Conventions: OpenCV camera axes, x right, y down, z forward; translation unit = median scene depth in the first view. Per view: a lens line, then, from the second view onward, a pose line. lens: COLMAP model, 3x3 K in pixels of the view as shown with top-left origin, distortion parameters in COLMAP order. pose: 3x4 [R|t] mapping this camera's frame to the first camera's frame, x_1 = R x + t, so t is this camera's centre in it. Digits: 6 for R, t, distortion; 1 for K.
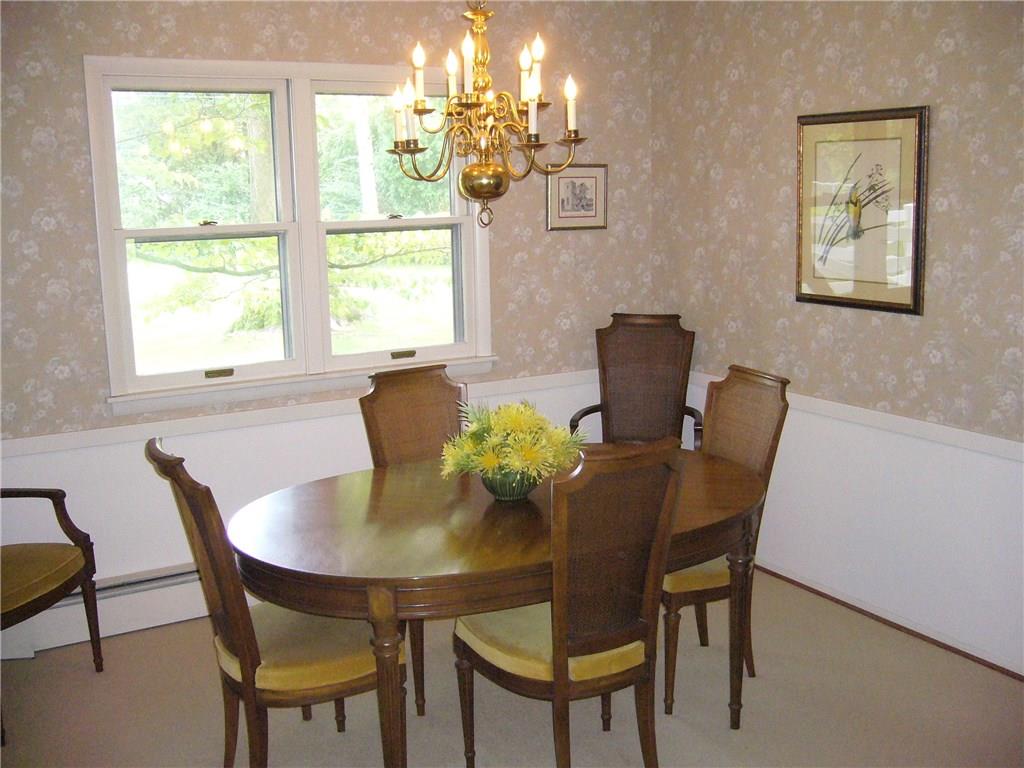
lens RADIAL K [[1052.4, 0, 512.0], [0, 1052.4, 384.0], [0, 0, 1]] dist [-0.089823, 0.007450]
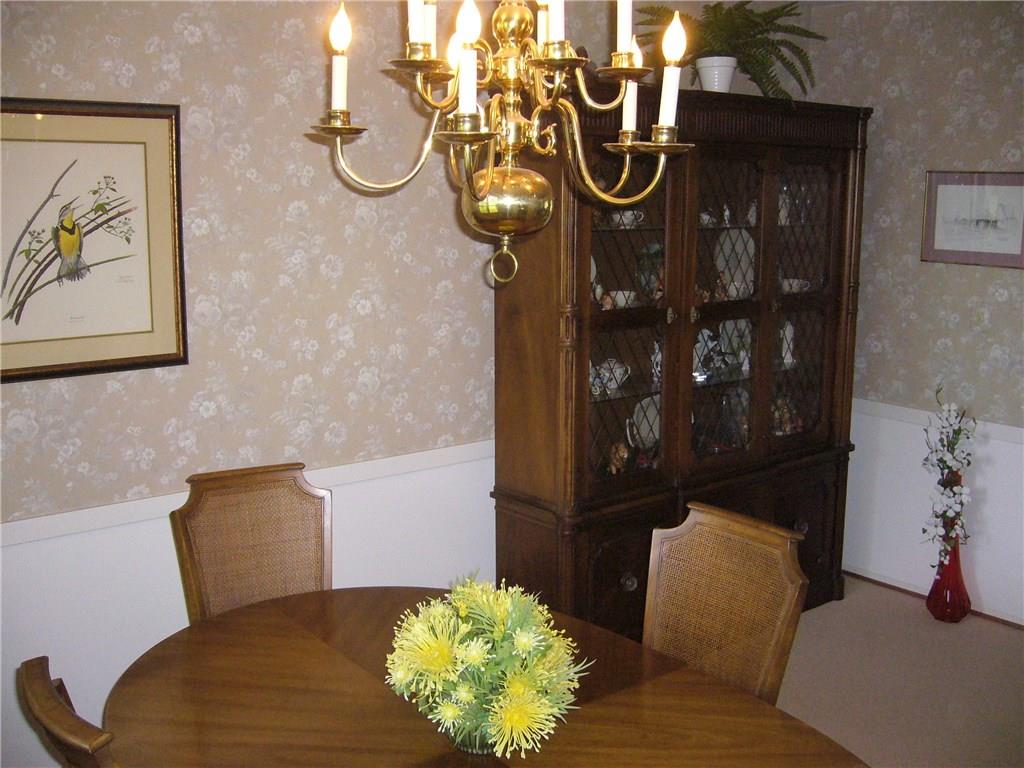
lens RADIAL K [[1052.4, 0, 512.0], [0, 1052.4, 384.0], [0, 0, 1]] dist [-0.089823, 0.007450]
pose [[-0.169207, -0.163363, 0.971947, -0.428405], [0.172282, 0.966081, 0.192370, -0.158249], [-0.970406, 0.199999, -0.135323, 0.835656]]
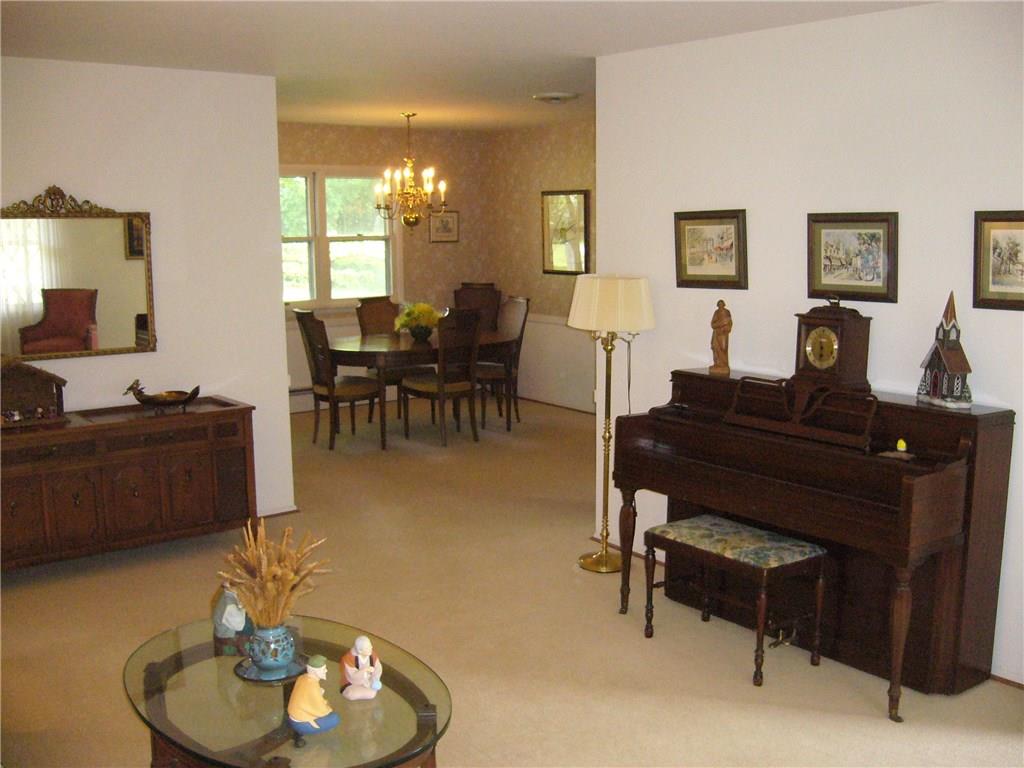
lens RADIAL K [[1052.4, 0, 512.0], [0, 1052.4, 384.0], [0, 0, 1]] dist [-0.089823, 0.007450]
pose [[0.991770, -0.008486, 0.127752, -0.091794], [0.012496, 0.999453, -0.030626, 0.249392], [-0.127422, 0.031971, 0.991333, -1.341822]]
